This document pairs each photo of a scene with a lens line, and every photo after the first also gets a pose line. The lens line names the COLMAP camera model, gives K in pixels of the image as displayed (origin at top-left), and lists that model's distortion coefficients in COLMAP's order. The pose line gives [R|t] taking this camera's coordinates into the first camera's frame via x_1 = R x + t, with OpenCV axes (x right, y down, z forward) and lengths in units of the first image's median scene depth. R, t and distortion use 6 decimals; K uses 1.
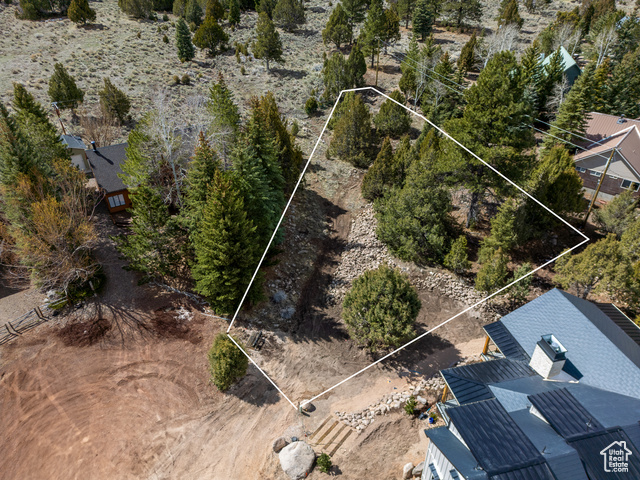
lens RADIAL K [[443.8, 0, 317.8], [0, 443.8, 241.5], [0, 0, 1]] dist [0.080874, -0.076318]
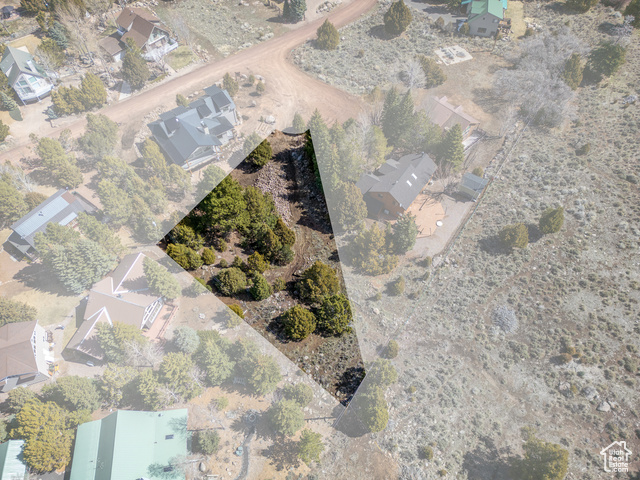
lens RADIAL K [[443.8, 0, 318.7], [0, 443.8, 239.2], [0, 0, 1]] dist [0.080874, -0.076318]
pose [[-0.921354, 0.324155, -0.214547, 0.520359], [-0.225326, 0.004389, 0.974274, -2.409588], [0.316758, 0.945994, 0.068997, 1.340158]]
